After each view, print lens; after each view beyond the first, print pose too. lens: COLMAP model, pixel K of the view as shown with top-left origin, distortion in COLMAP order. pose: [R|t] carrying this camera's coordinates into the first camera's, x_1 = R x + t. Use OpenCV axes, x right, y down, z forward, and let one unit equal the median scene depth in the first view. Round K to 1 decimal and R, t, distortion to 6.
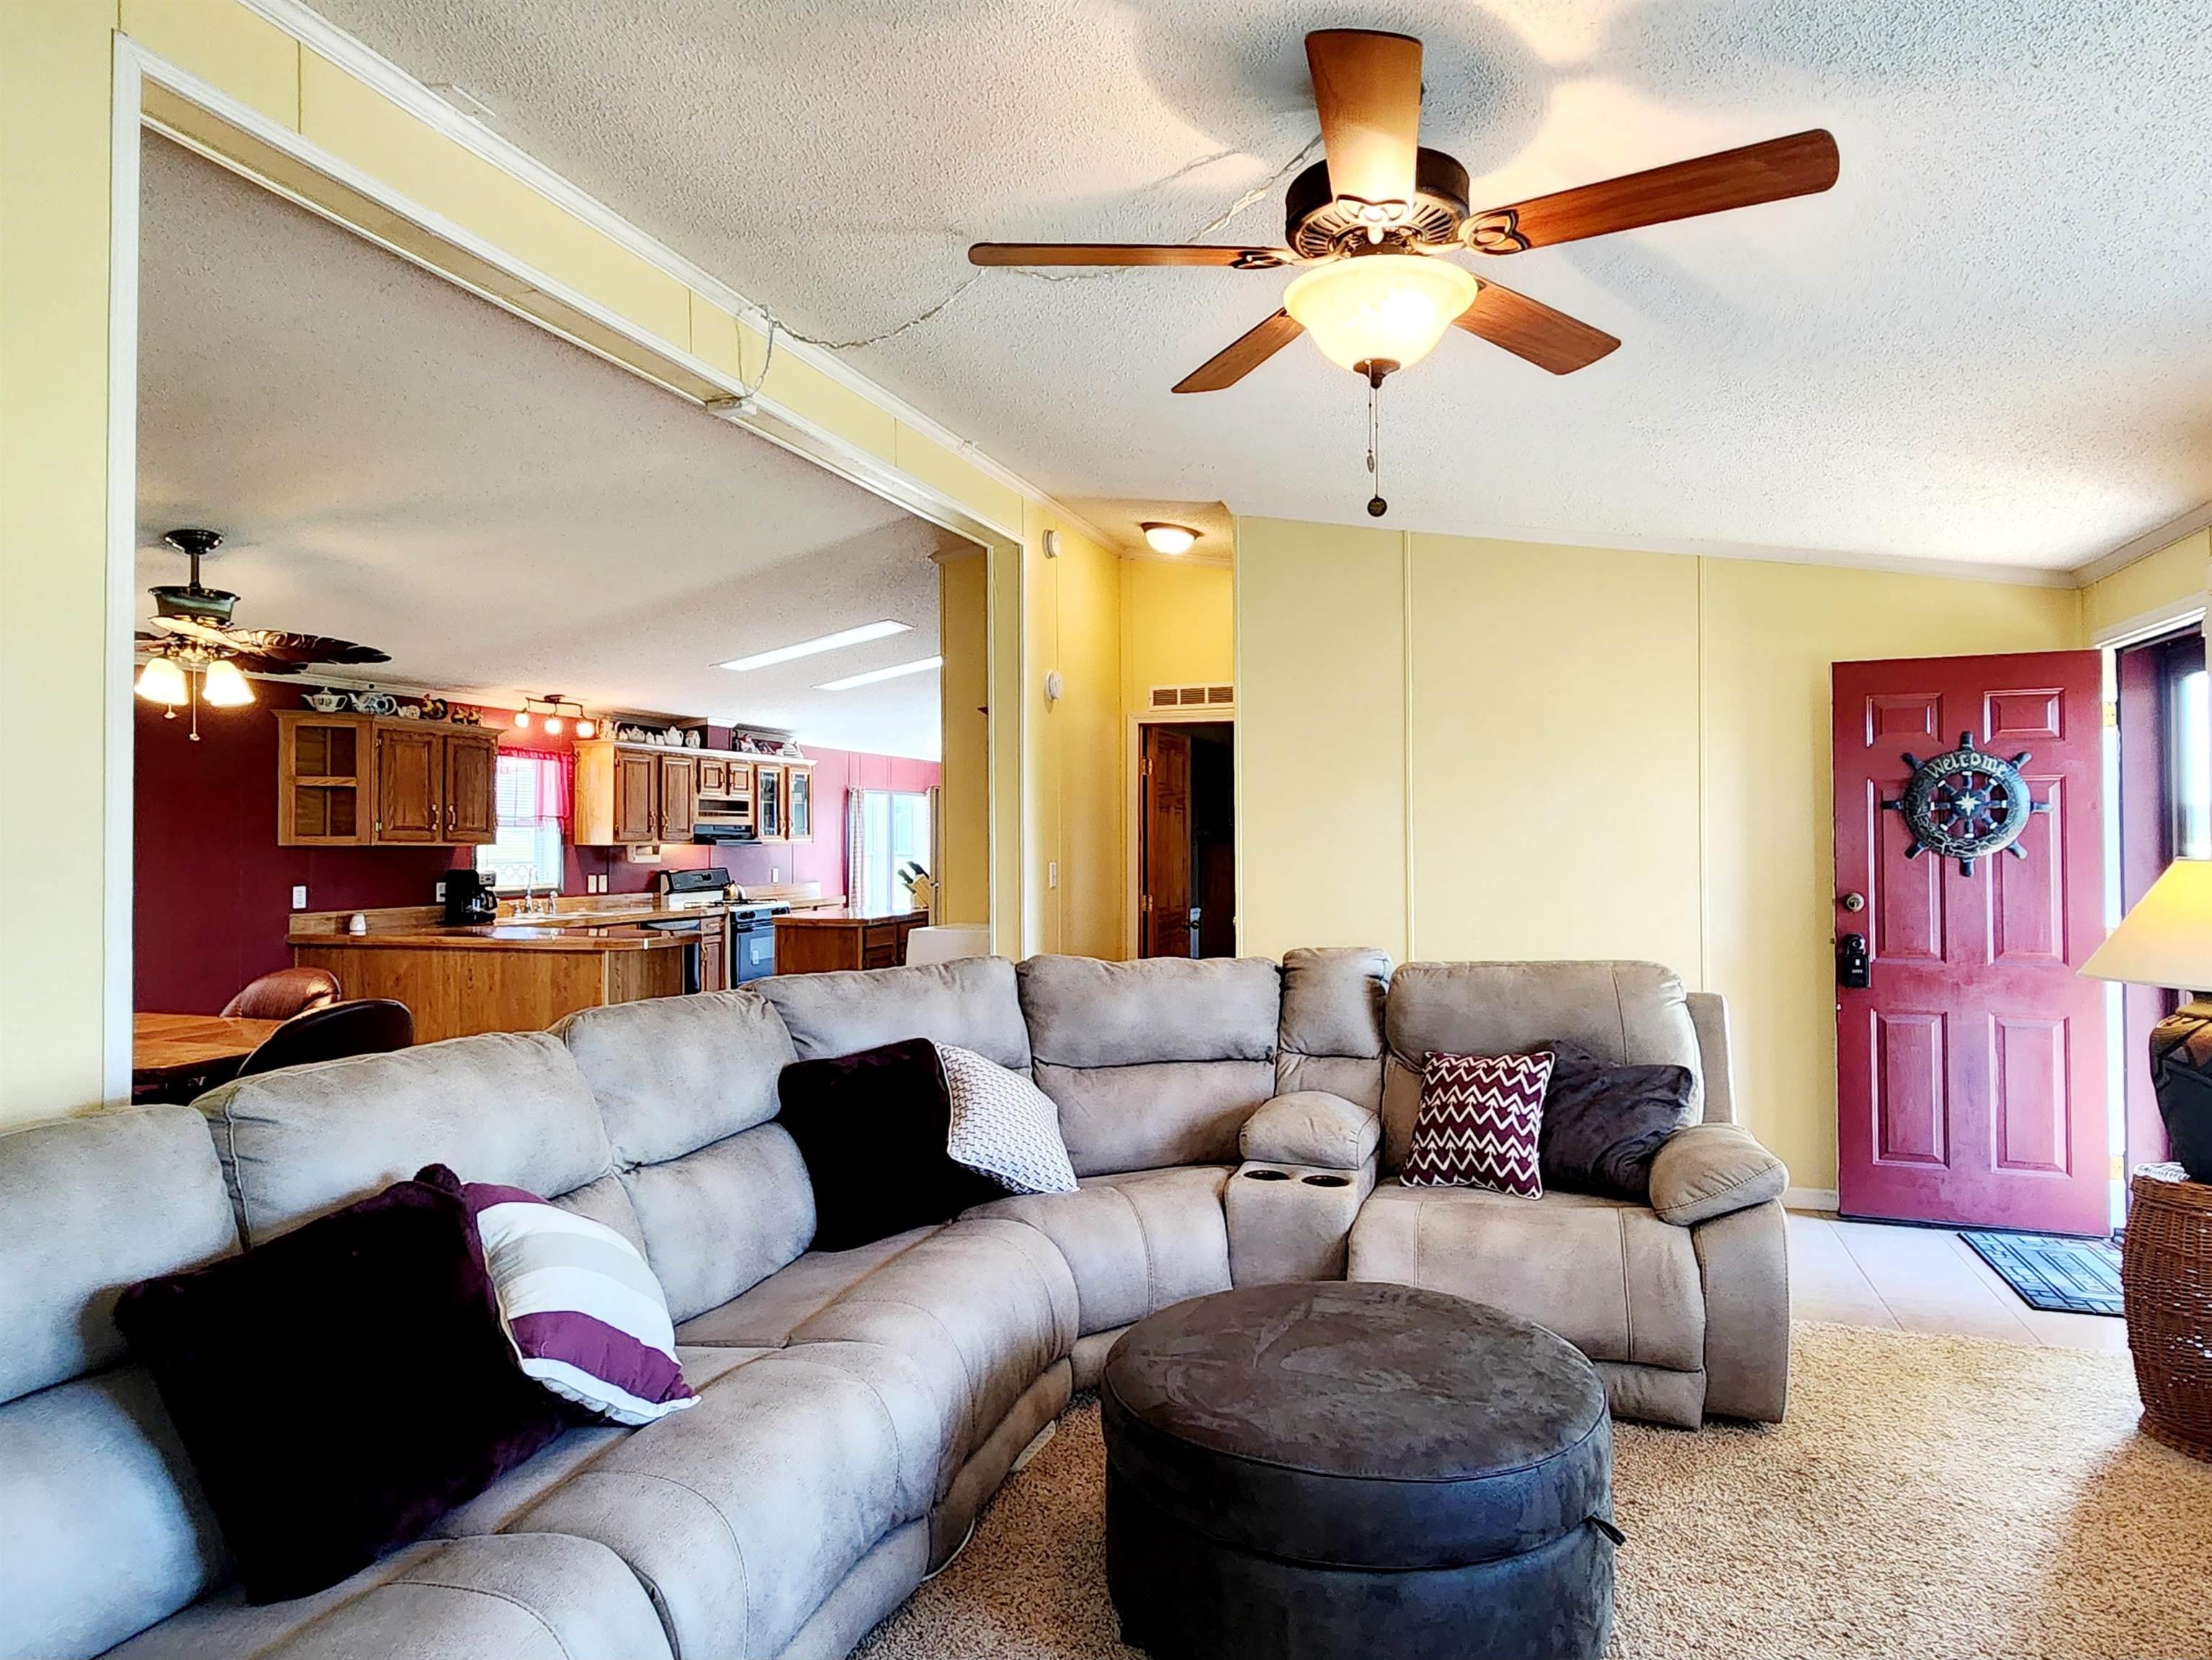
lens RADIAL K [[1369.3, 0, 1106.0], [0, 1369.3, 830.0], [0, 0, 1]] dist [0.010226, -0.001236]
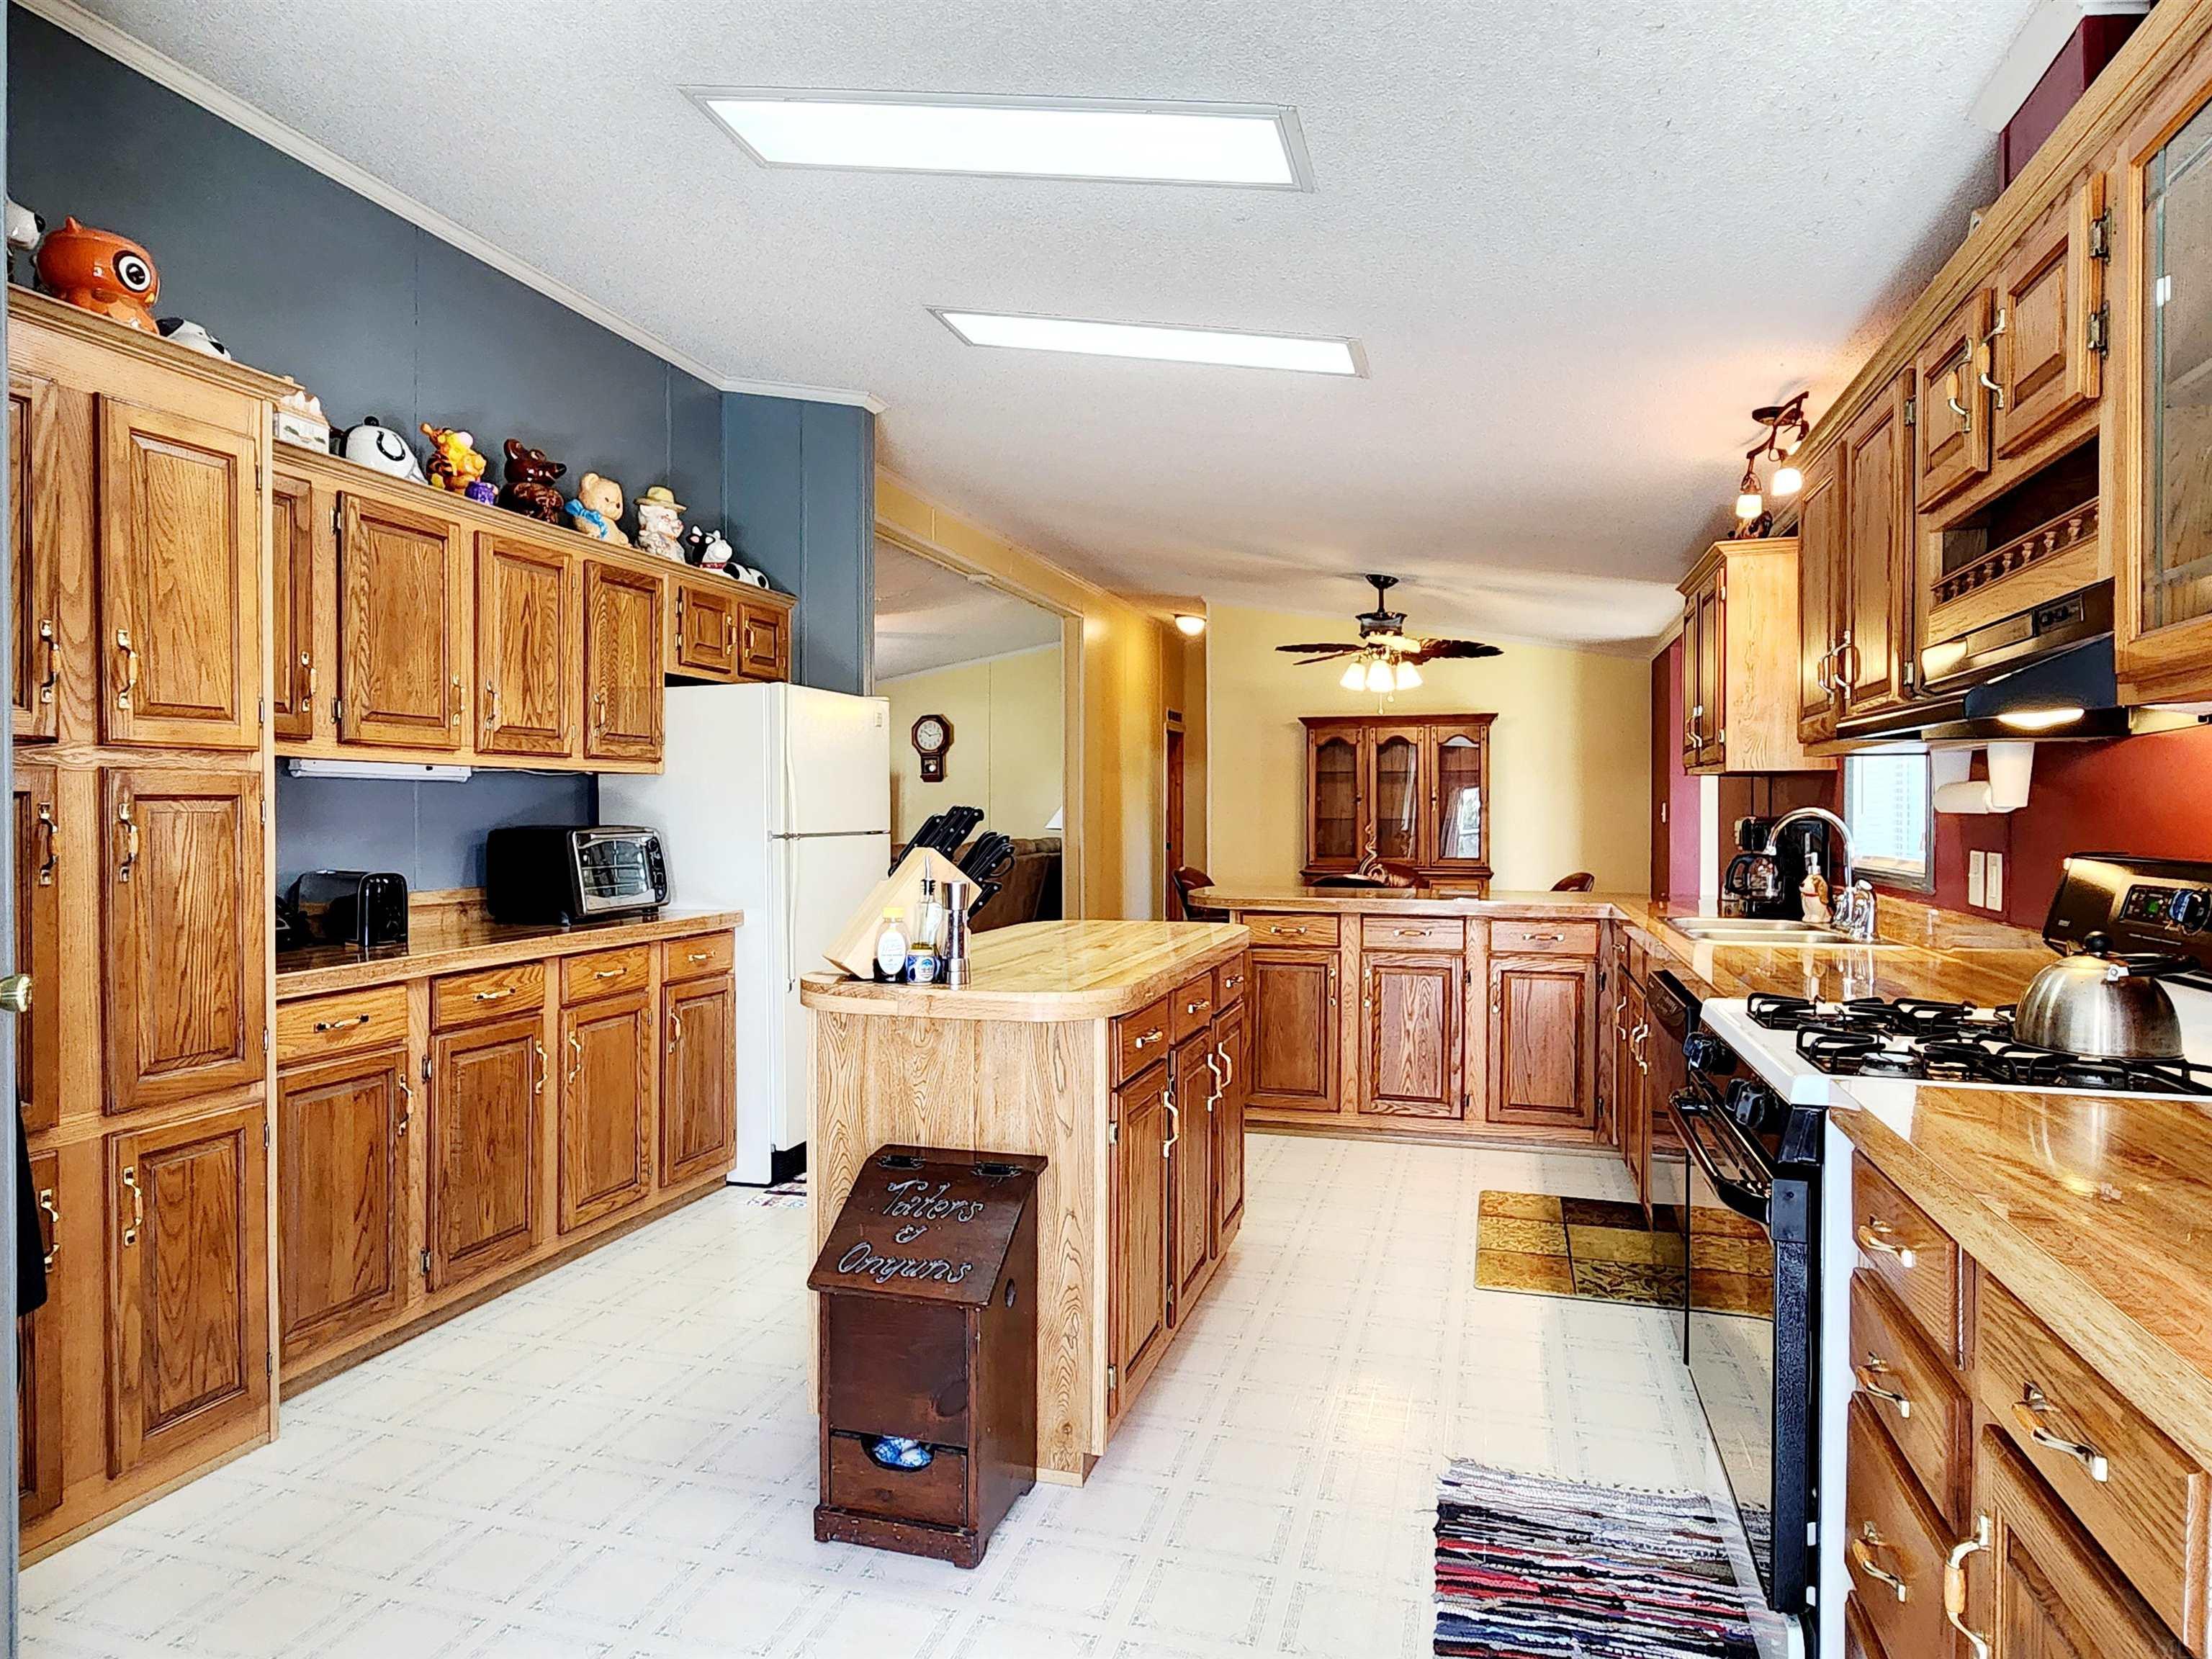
lens RADIAL K [[1340.0, 0, 1110.3], [0, 1340.0, 819.8], [0, 0, 1]] dist [0.007115, 0.001406]
pose [[-0.999289, 0.002425, -0.037619, -0.165401], [0.002377, 0.999996, 0.001318, 0.024910], [0.037622, 0.001228, -0.999291, 1.294842]]
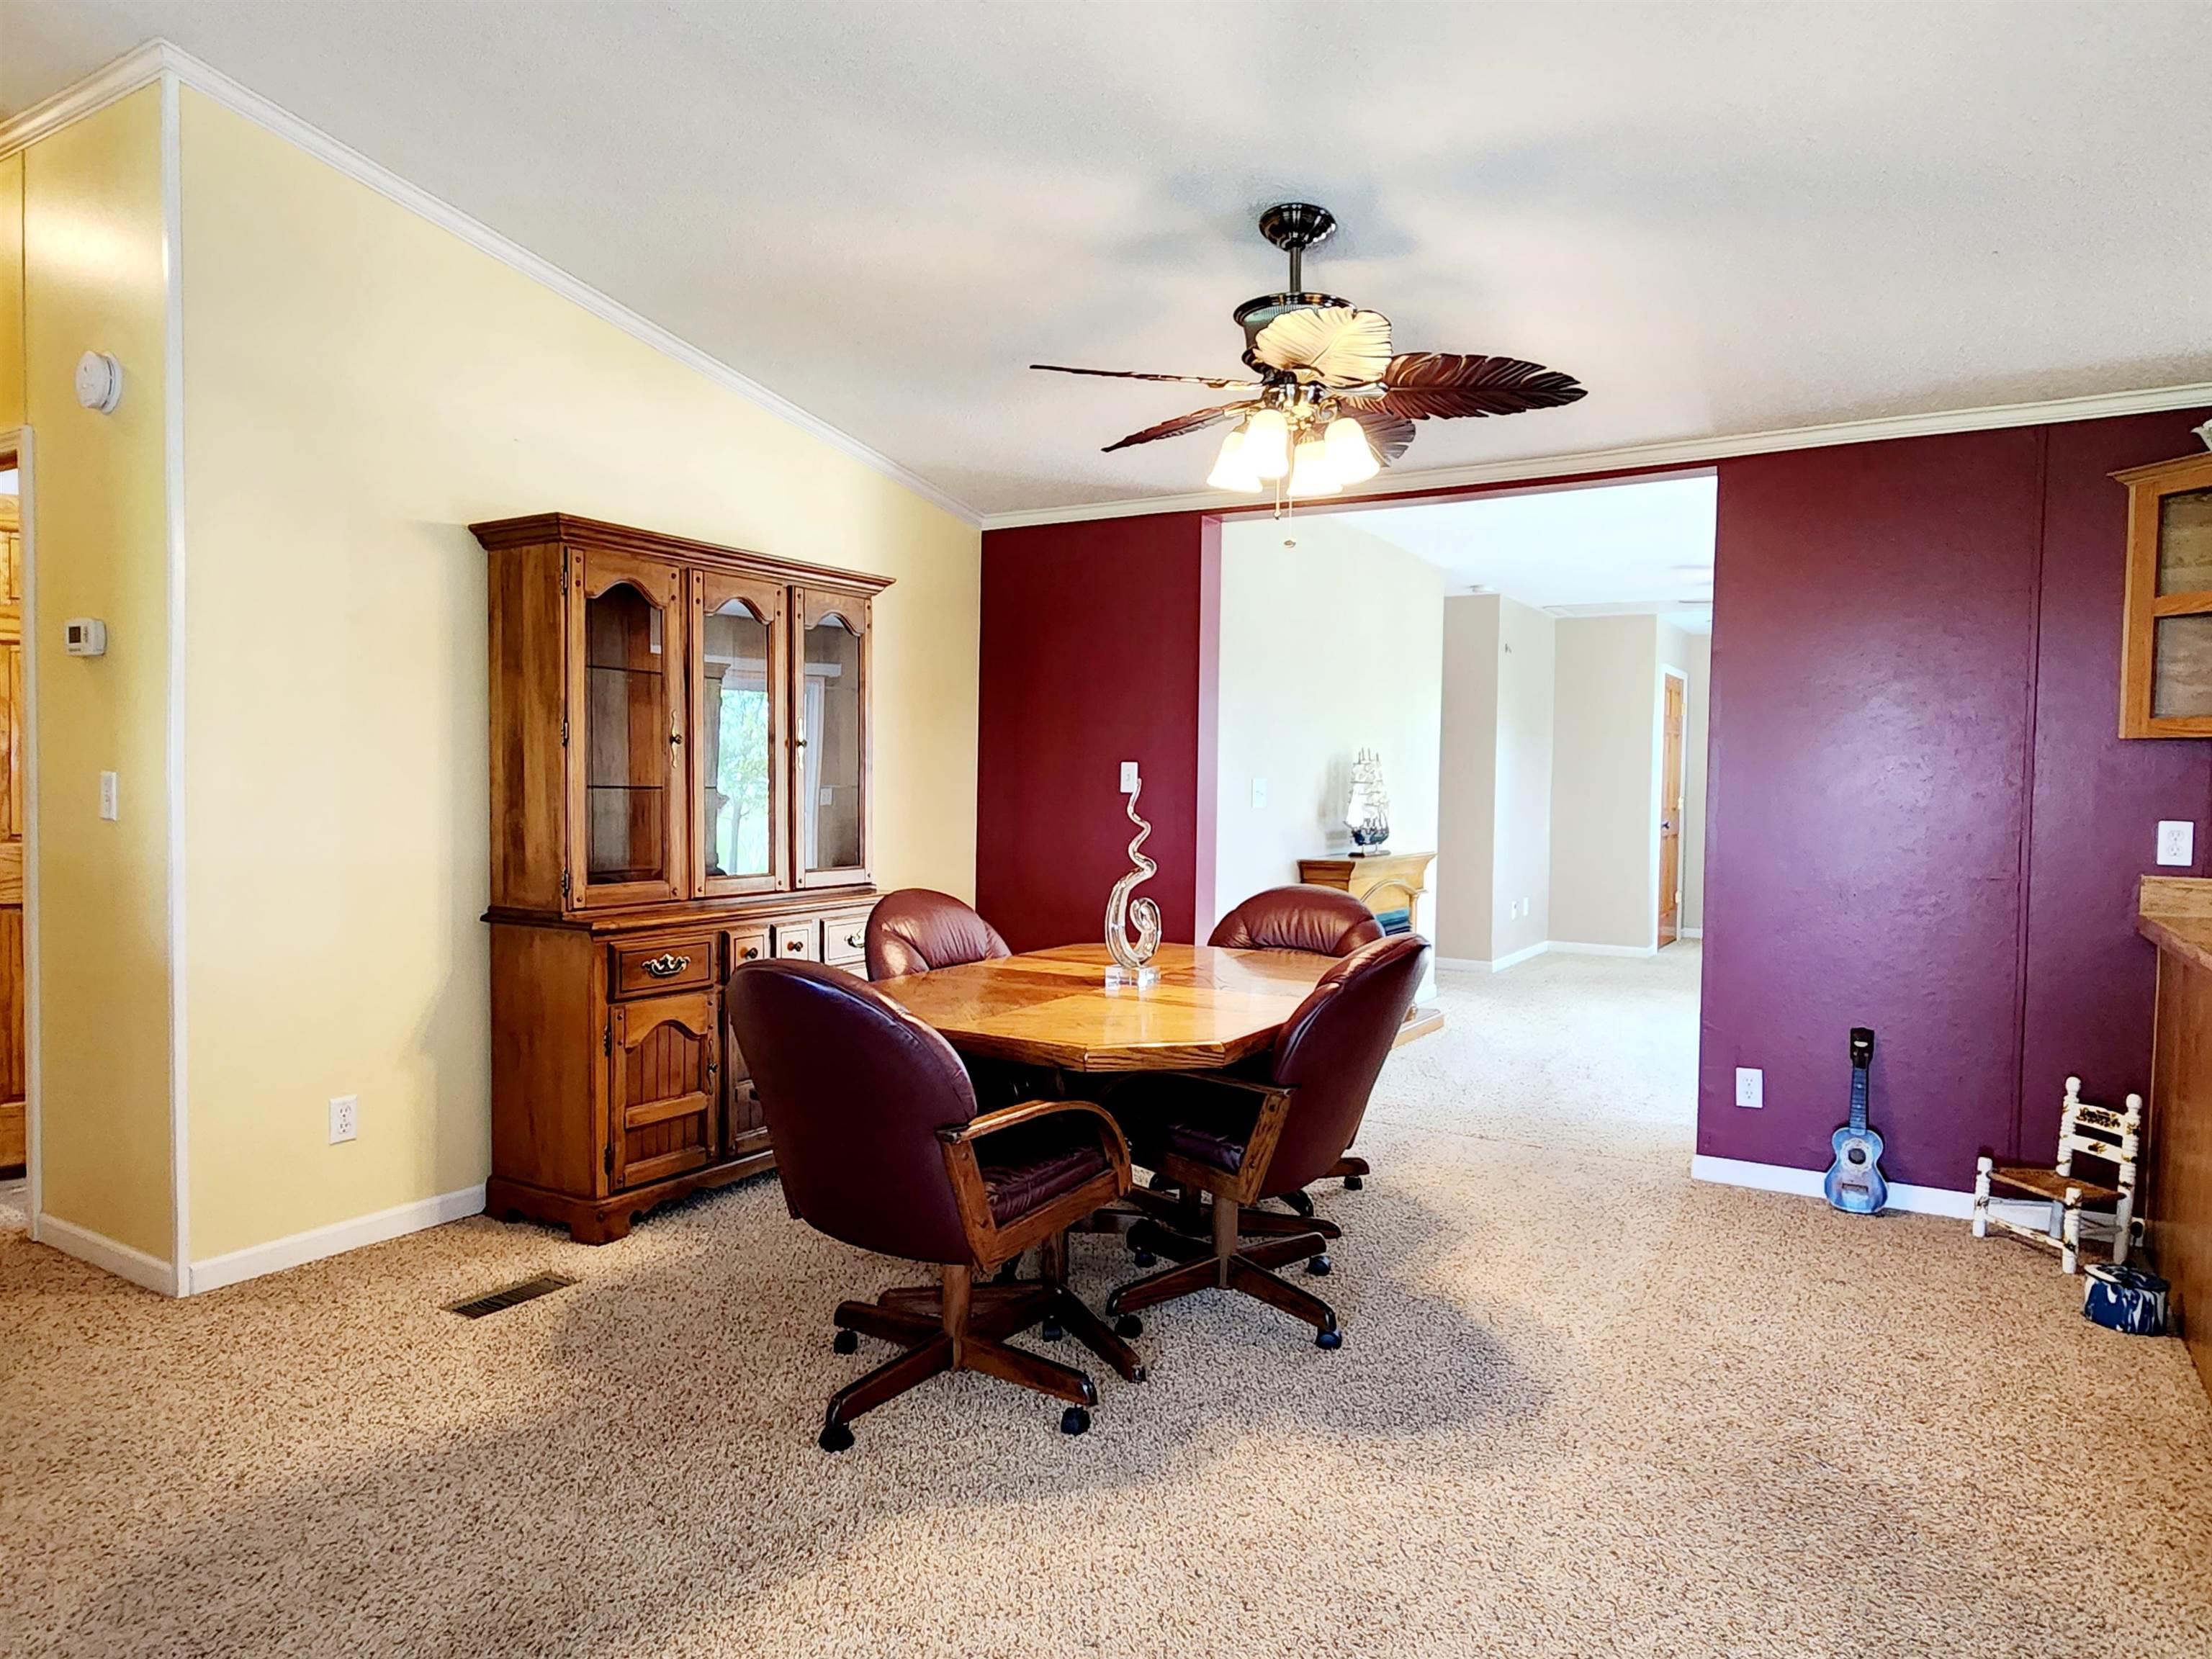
lens RADIAL K [[1343.6, 0, 1102.4], [0, 1343.6, 826.5], [0, 0, 1]] dist [0.006560, -0.000468]
pose [[-0.226068, 0.032869, -0.973557, -0.018512], [-0.009405, 0.999310, 0.035923, 0.022467], [0.974066, 0.017277, -0.225603, 0.561561]]
